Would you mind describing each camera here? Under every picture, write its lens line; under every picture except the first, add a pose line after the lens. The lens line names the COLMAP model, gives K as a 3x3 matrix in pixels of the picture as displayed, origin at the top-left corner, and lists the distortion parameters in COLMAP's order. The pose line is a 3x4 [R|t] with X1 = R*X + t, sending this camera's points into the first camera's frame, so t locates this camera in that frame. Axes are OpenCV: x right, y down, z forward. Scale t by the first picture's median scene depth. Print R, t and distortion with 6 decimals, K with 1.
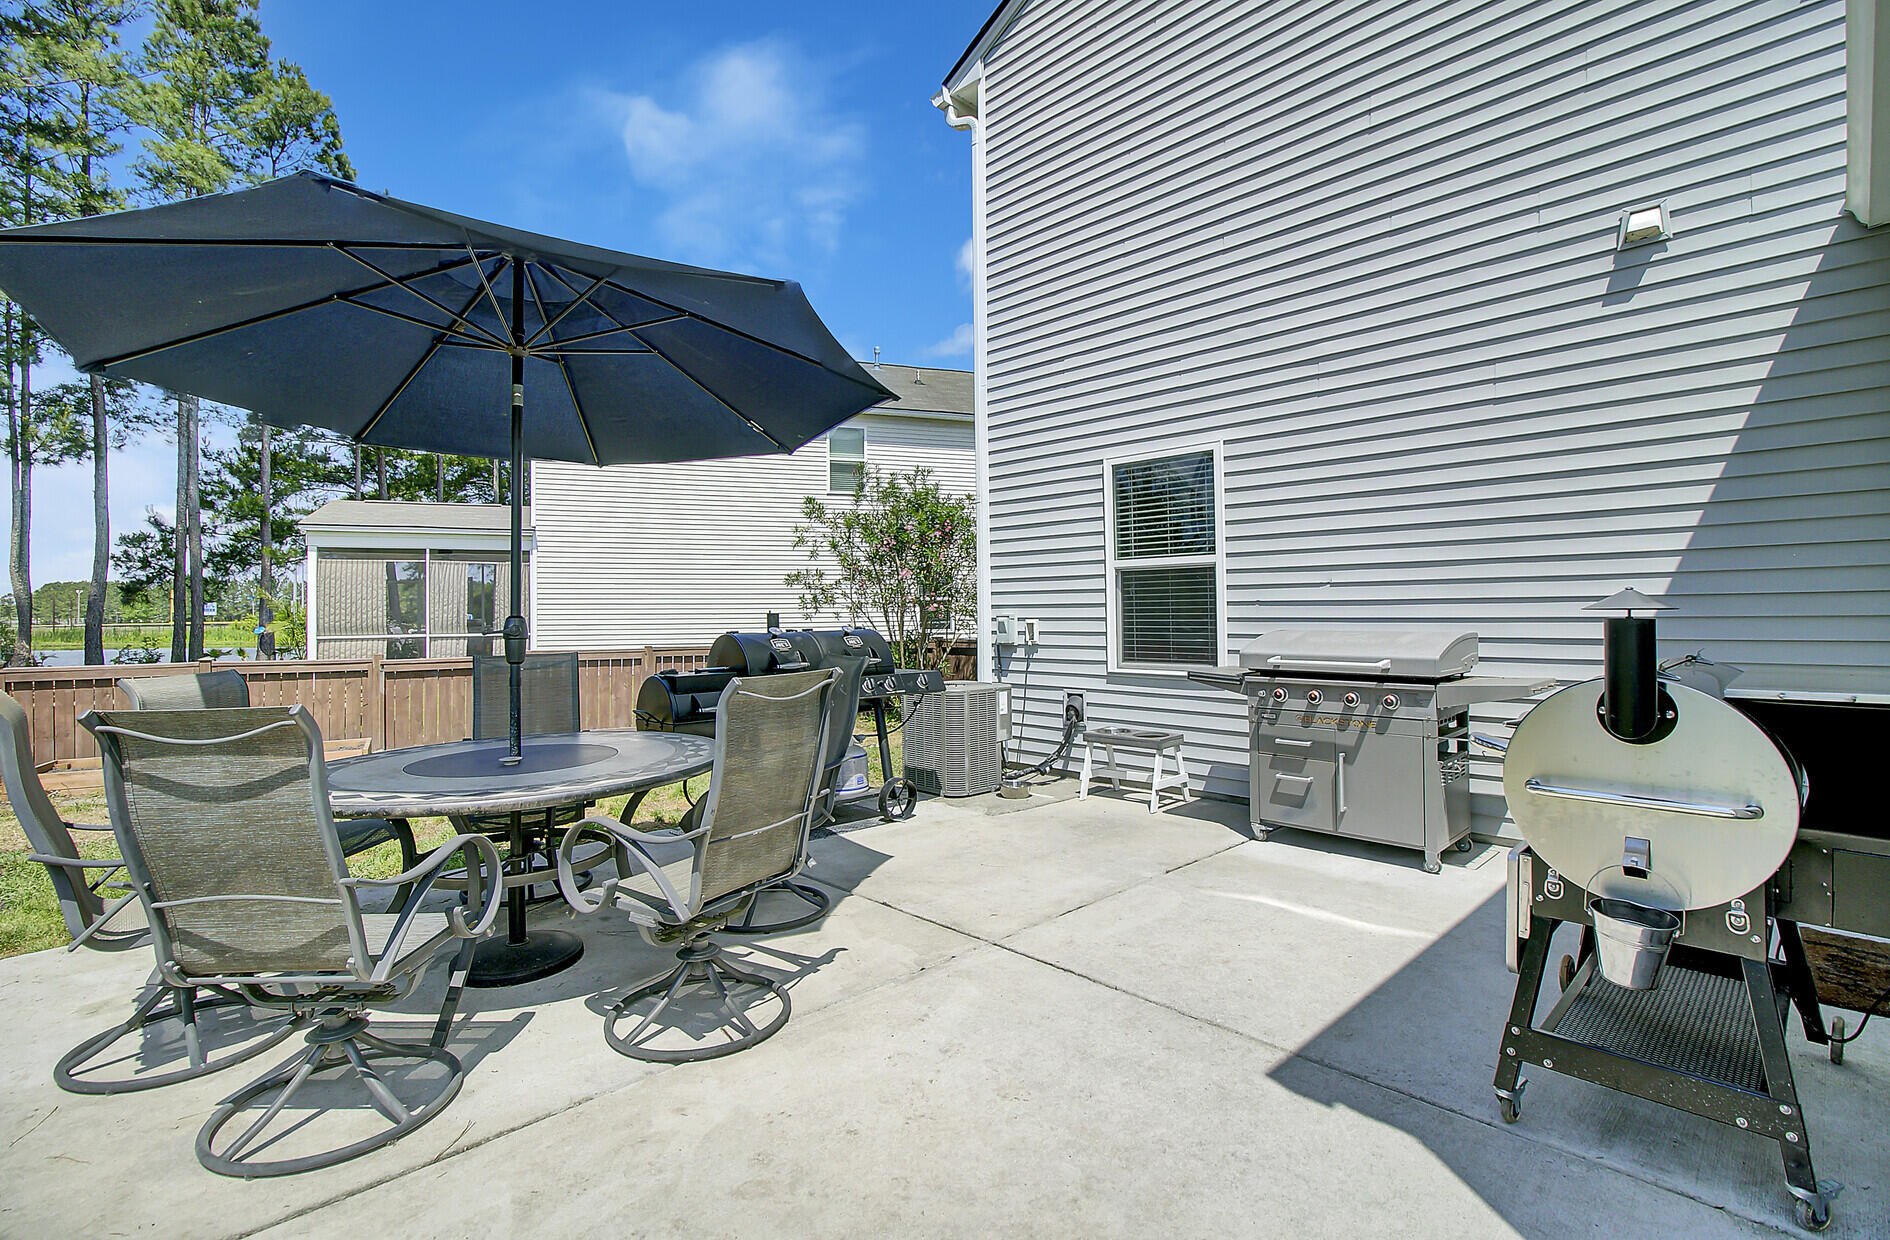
lens RADIAL K [[905.1, 0, 894.6], [0, 905.1, 594.4], [0, 0, 1]] dist [0.000074, 0.000184]
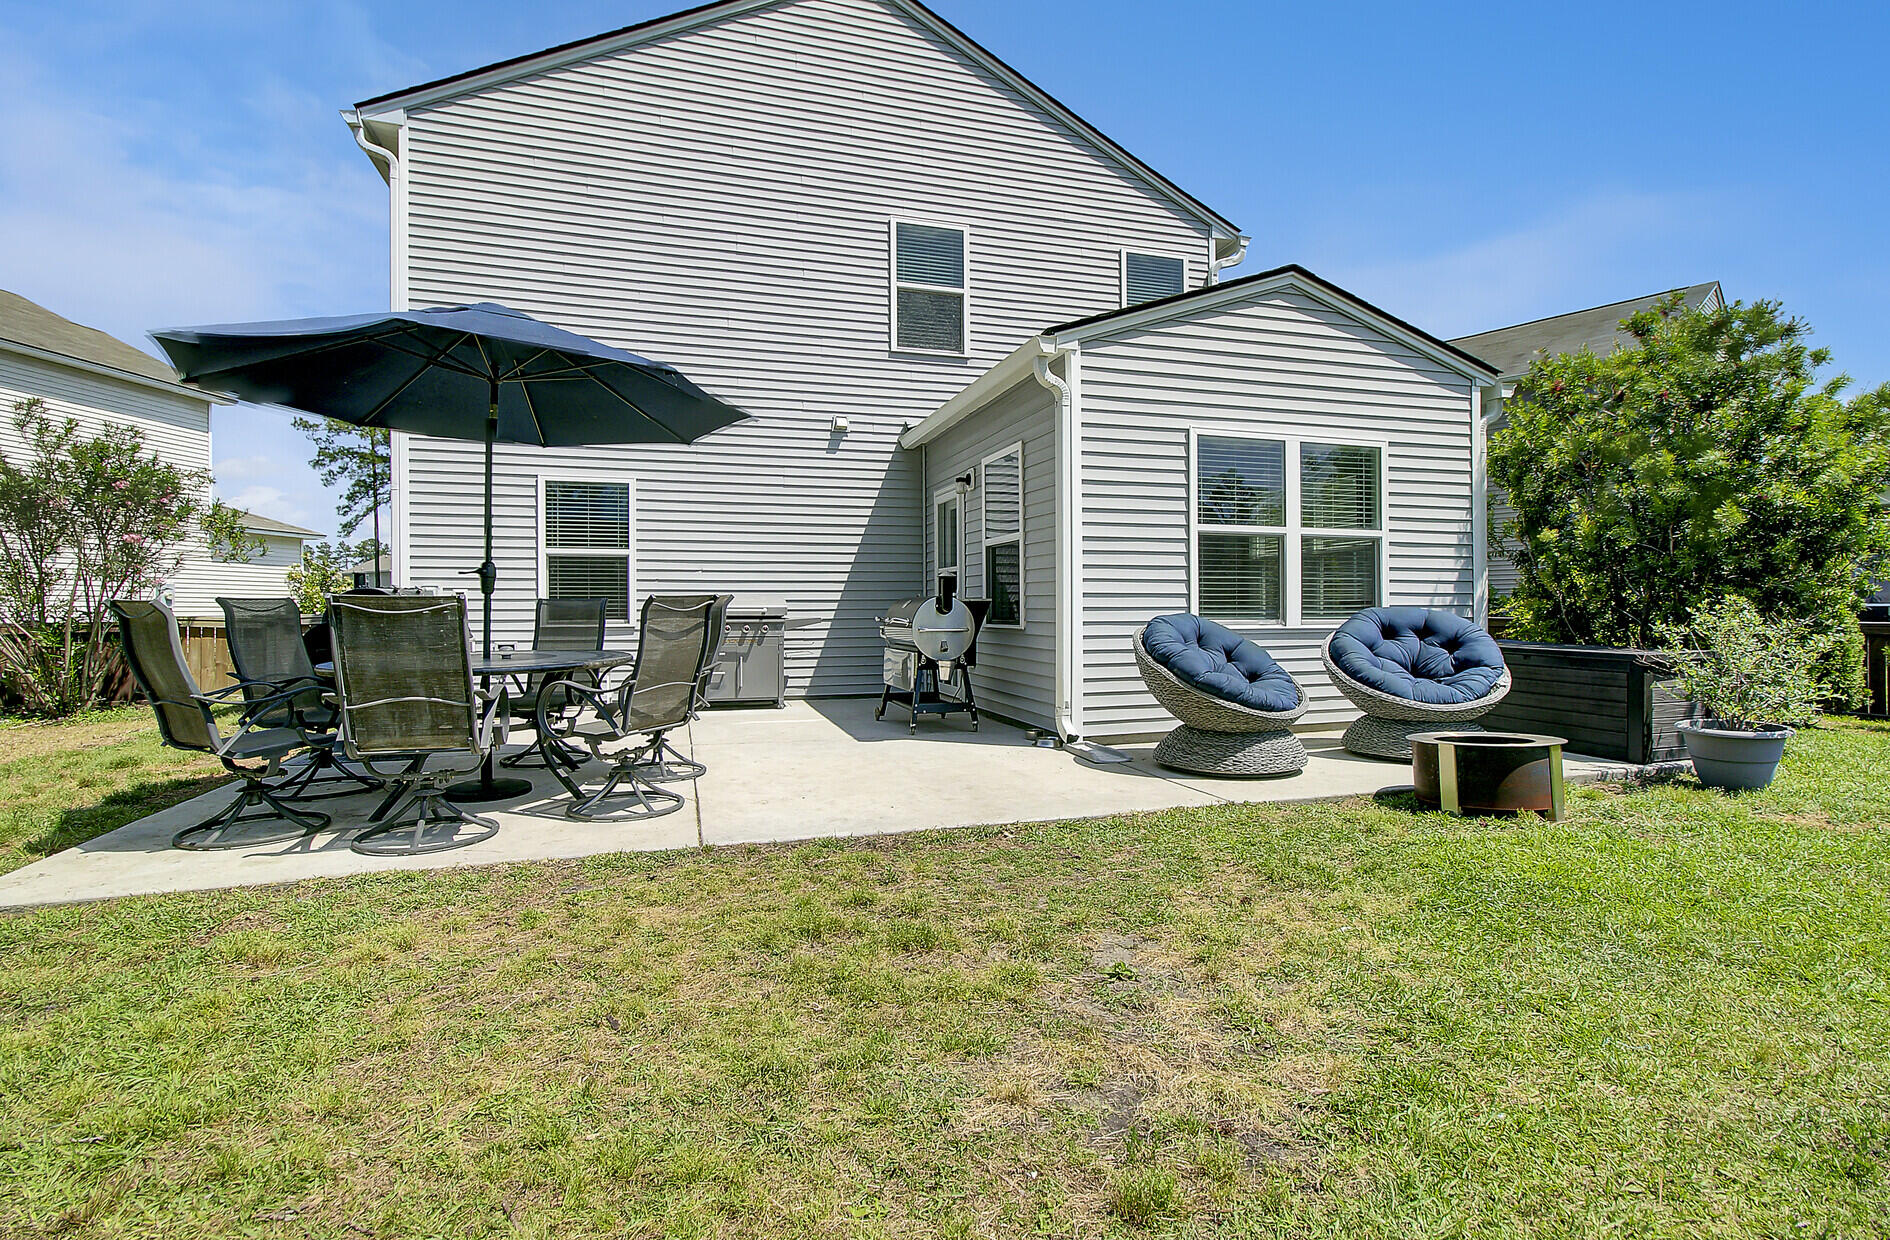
lens RADIAL K [[877.8, 0, 943.0], [0, 877.8, 607.5], [0, 0, 1]] dist [0.000756, -0.000090]
pose [[0.417273, 0.008691, 0.908740, -0.988147], [-0.019578, 0.999808, -0.000572, 0.058243], [-0.908570, -0.017553, 0.417363, -0.175737]]
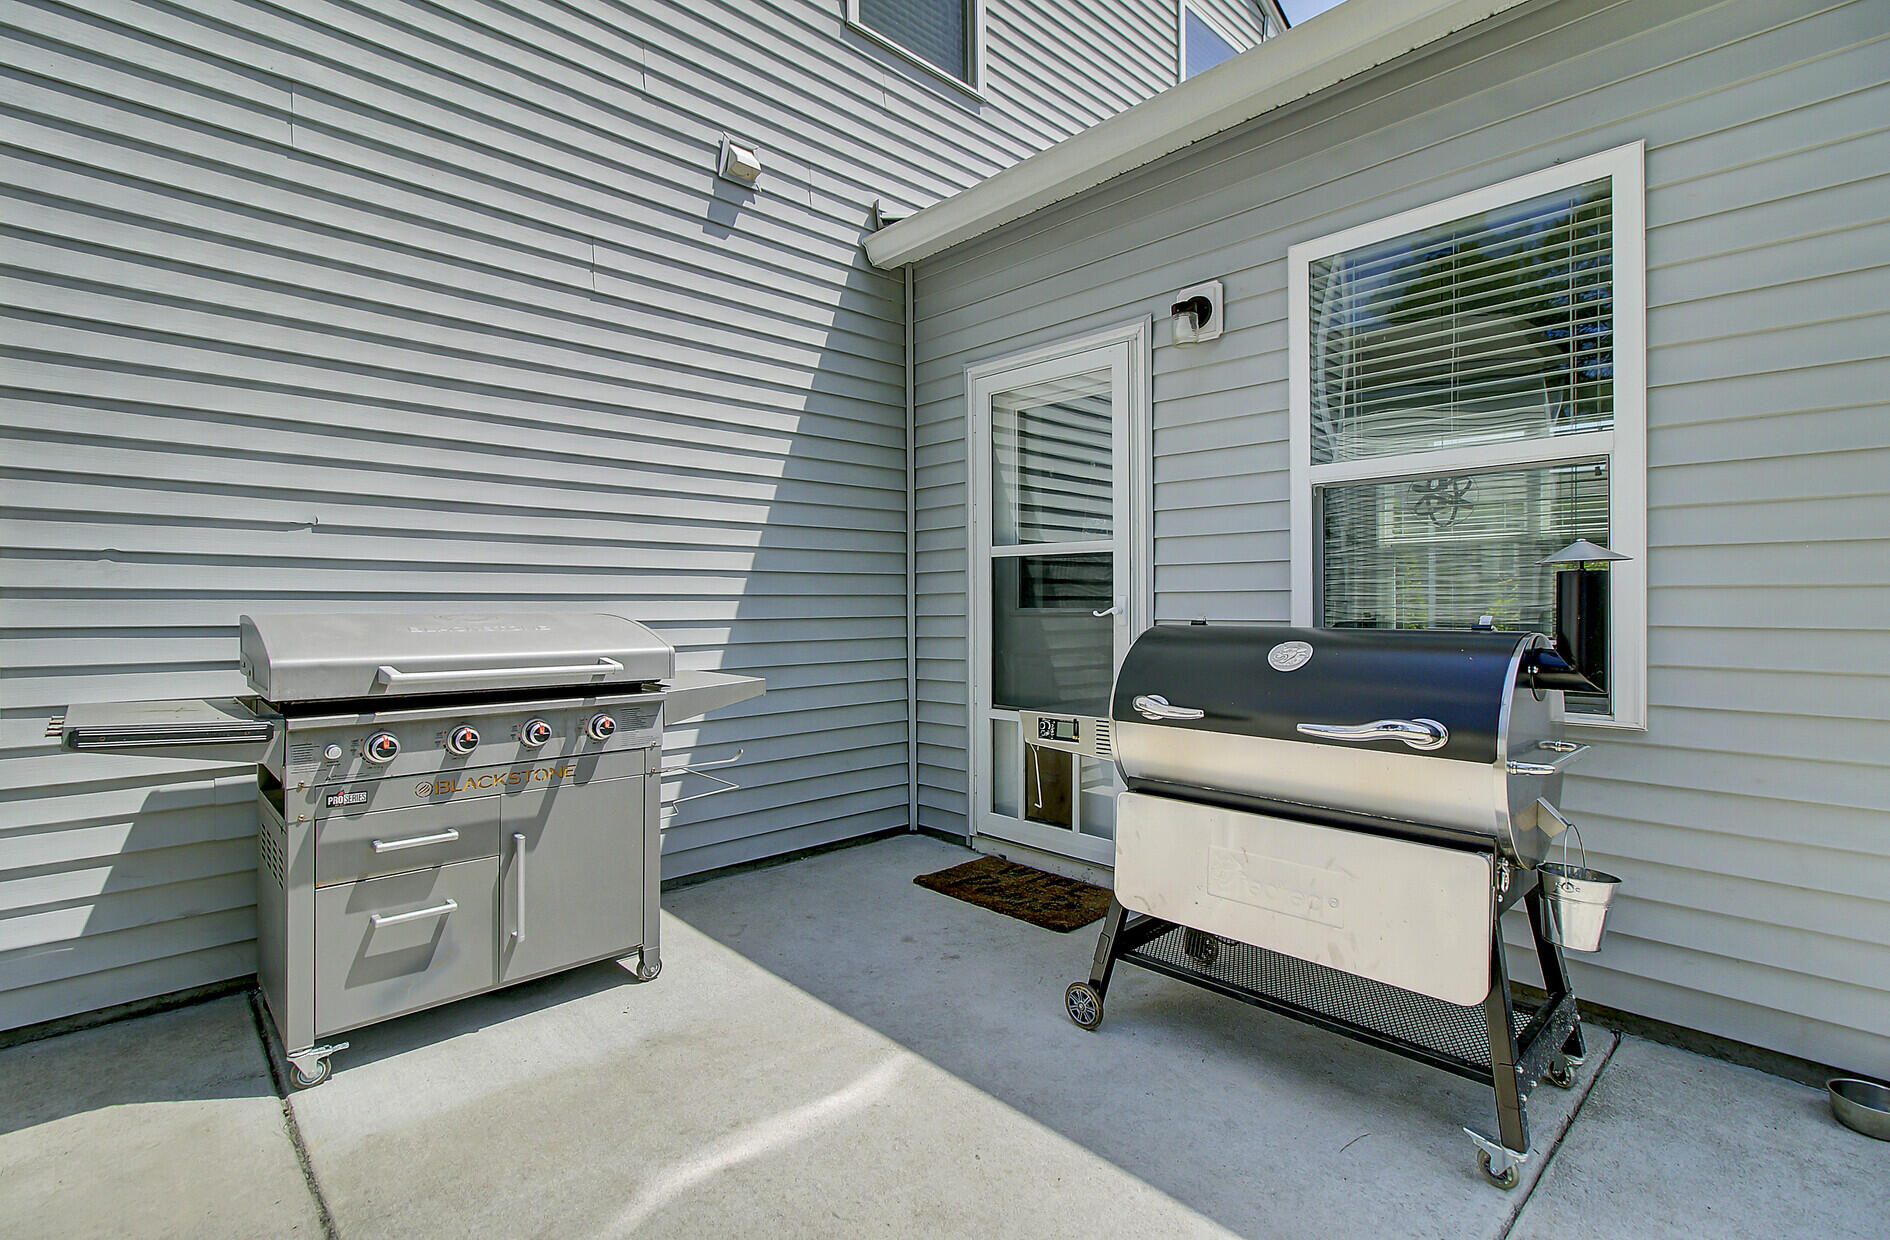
lens RADIAL K [[877.8, 0, 943.0], [0, 877.8, 607.5], [0, 0, 1]] dist [0.000756, -0.000090]
pose [[-0.045039, 0.011253, 0.998922, -0.045451], [-0.016202, 0.999797, -0.011994, 0.038156], [-0.998854, -0.016725, -0.044847, 0.725497]]
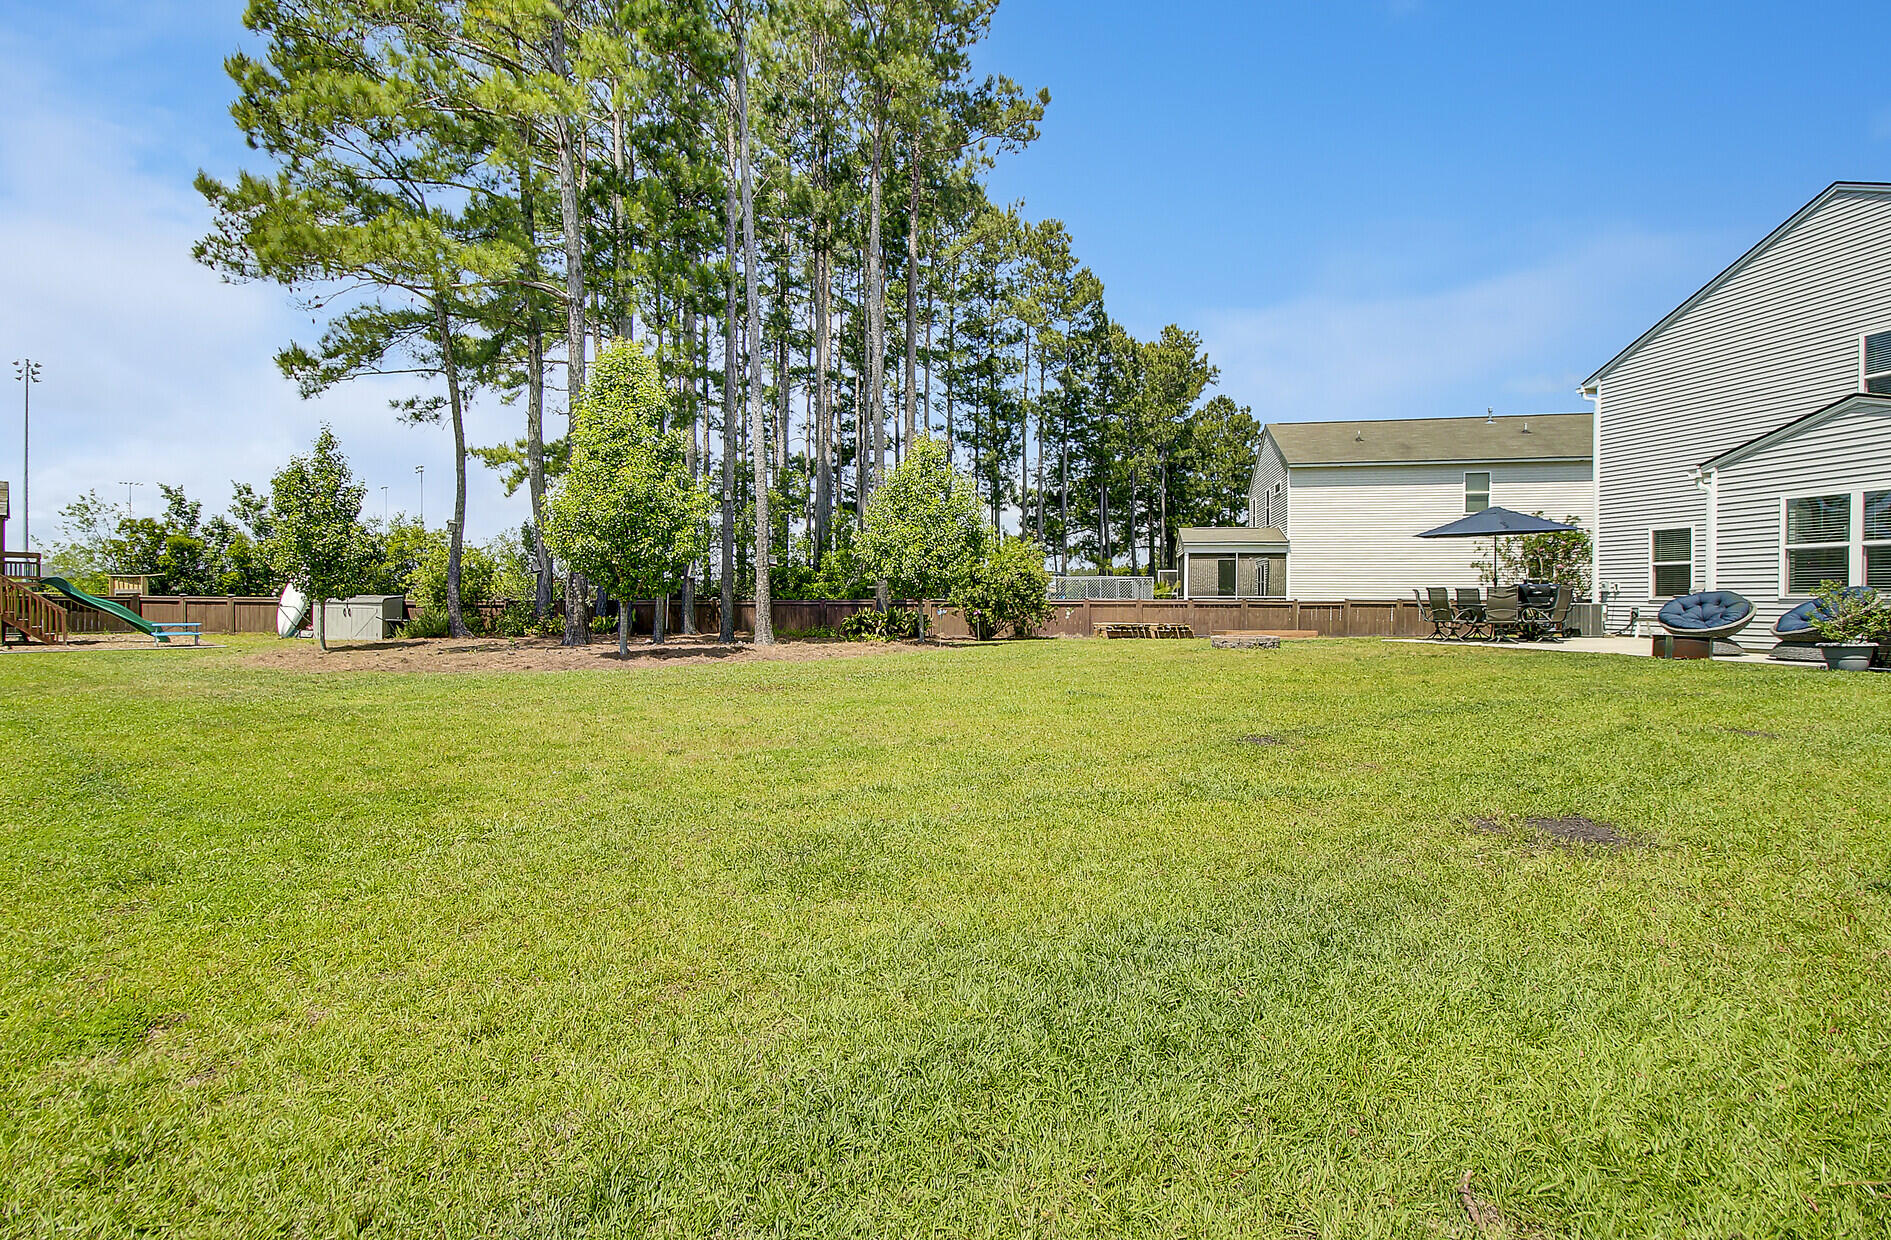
lens RADIAL K [[878.2, 0, 943.5], [0, 878.2, 607.5], [0, 0, 1]] dist [0.000756, -0.000090]
pose [[0.875692, 0.017195, -0.482564, -0.536009], [-0.002245, 0.999500, 0.031542, 0.033145], [0.482865, -0.026538, 0.875293, -3.547826]]
